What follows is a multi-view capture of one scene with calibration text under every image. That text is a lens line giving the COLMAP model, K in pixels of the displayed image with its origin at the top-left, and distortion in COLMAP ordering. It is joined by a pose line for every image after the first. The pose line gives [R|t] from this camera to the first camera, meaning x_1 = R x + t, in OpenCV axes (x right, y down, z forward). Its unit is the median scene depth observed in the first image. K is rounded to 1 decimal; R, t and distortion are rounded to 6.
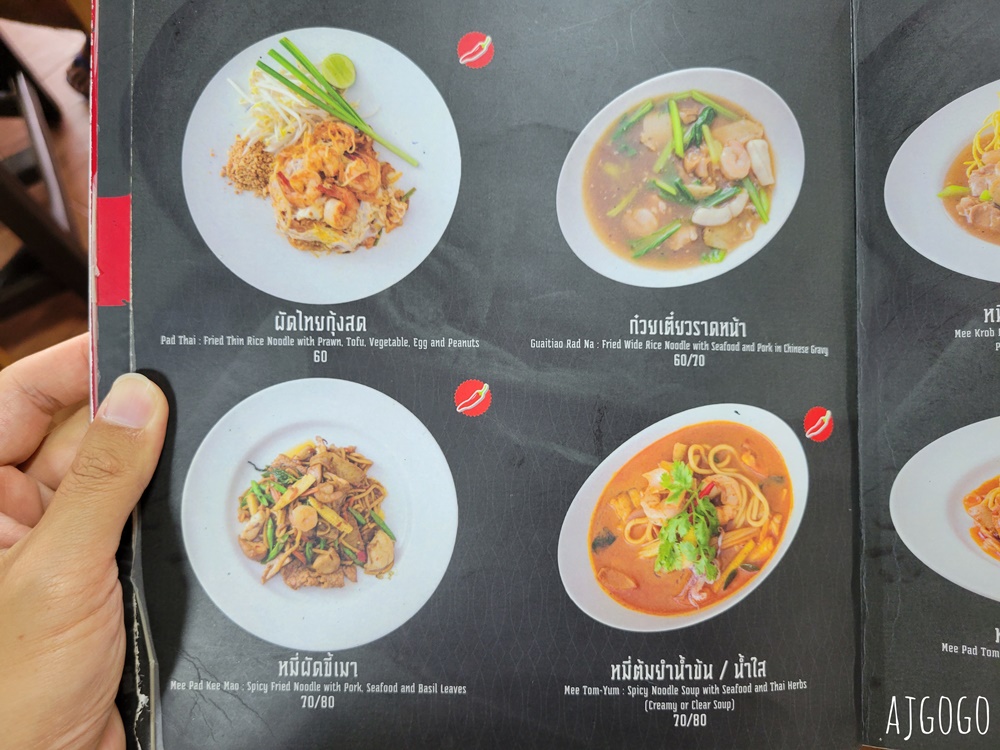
lens RADIAL K [[766.8, 0, 499.7], [0, 766.8, 372.9], [0, 0, 1]] dist [-0.013588, -0.019320]
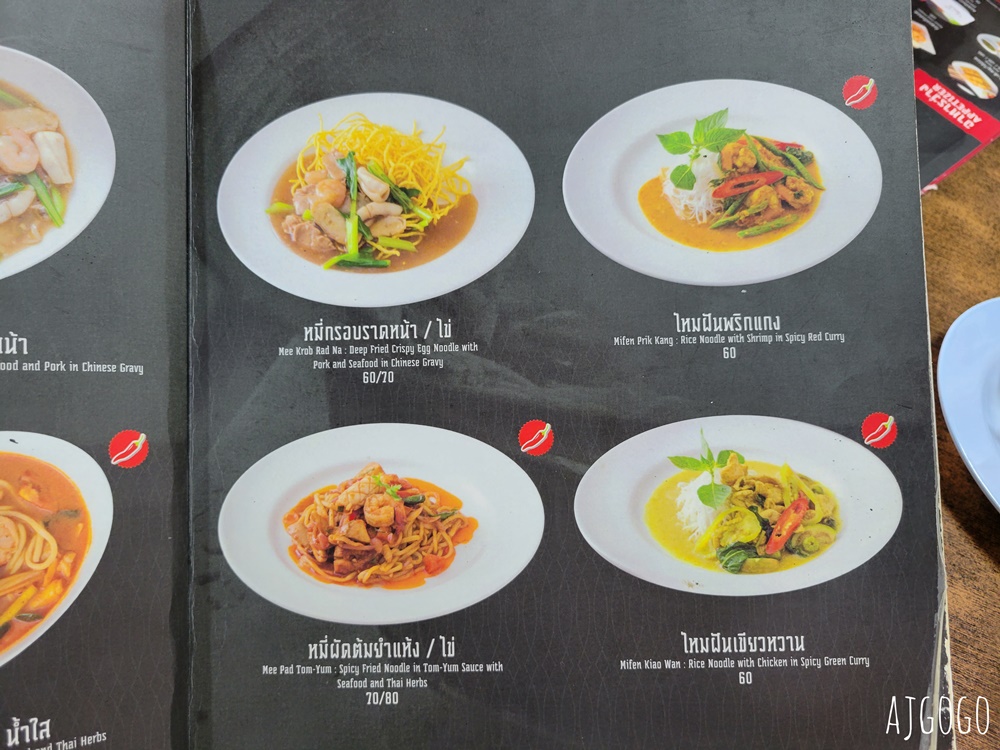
lens RADIAL K [[766.8, 0, 499.6], [0, 766.8, 373.9], [0, 0, 1]] dist [-0.013588, -0.019320]
pose [[0.889599, -0.006850, 0.456691, 0.400248], [0.007867, 0.999969, -0.000326, -0.019811], [-0.456674, 0.003883, 0.889625, -0.022571]]
